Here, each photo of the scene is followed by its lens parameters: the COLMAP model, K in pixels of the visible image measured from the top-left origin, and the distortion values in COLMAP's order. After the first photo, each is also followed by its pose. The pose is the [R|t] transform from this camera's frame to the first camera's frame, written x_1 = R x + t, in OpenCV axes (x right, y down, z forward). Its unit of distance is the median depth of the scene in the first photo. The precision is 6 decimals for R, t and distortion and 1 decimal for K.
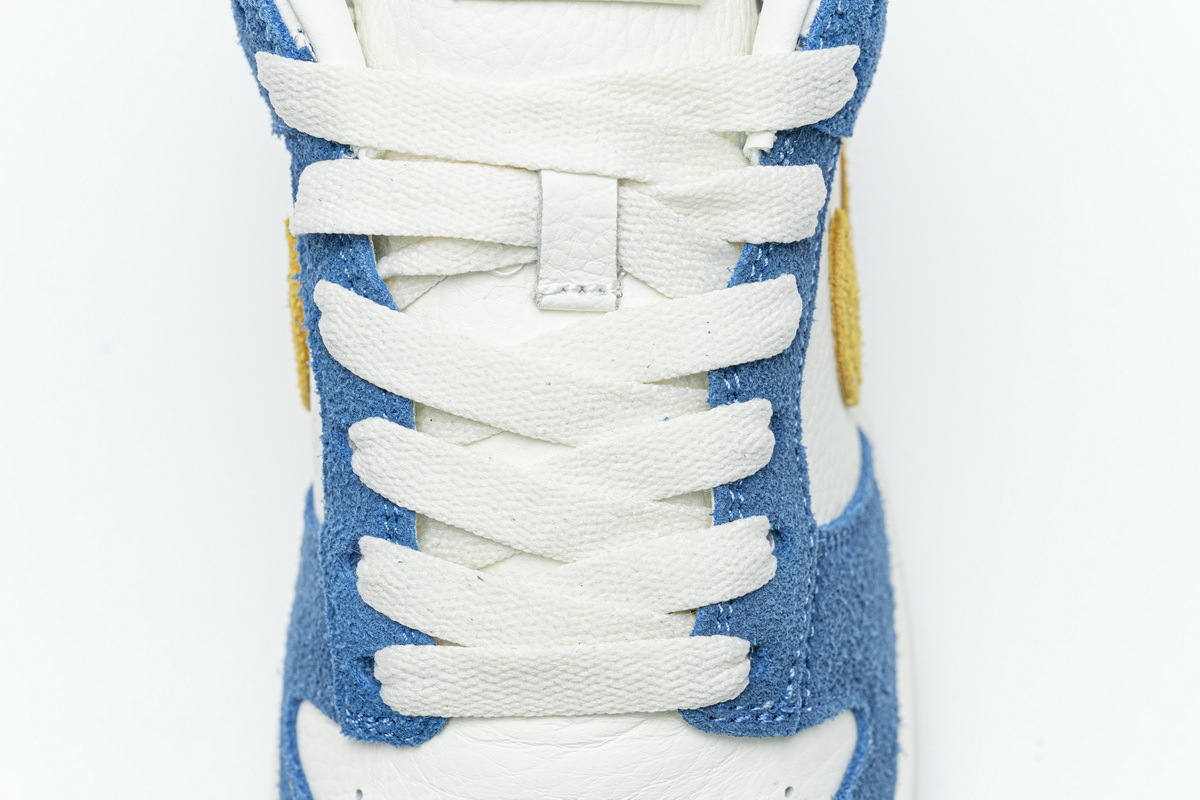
lens RADIAL K [[2331.7, 0, 600.0], [0, 2331.7, 400.0], [0, 0, 1]] dist [0.010490, -0.046820]
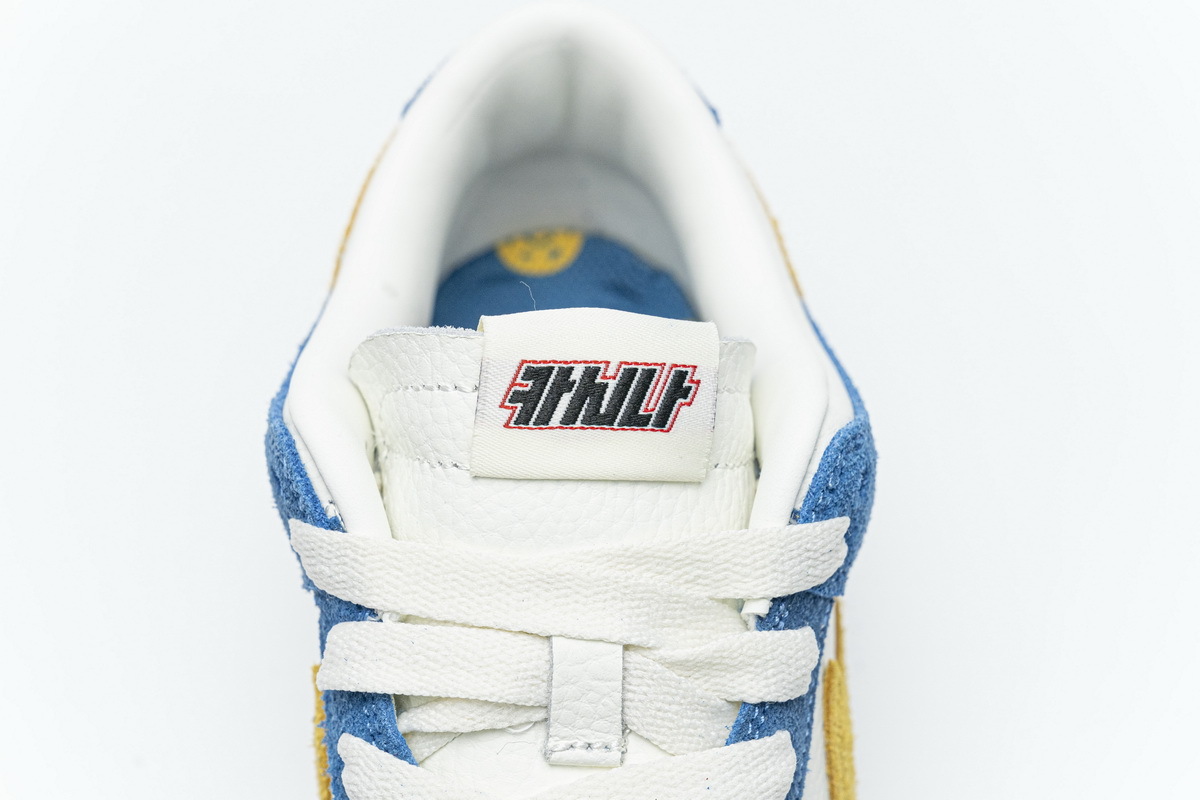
lens RADIAL K [[2331.7, 0, 600.0], [0, 2331.7, 400.0], [0, 0, 1]] dist [0.010490, -0.046820]
pose [[0.999919, 0.008330, -0.009640, 0.006164], [-0.009470, 0.992108, -0.125027, -0.070630], [0.008522, 0.125108, 0.992106, -0.076877]]
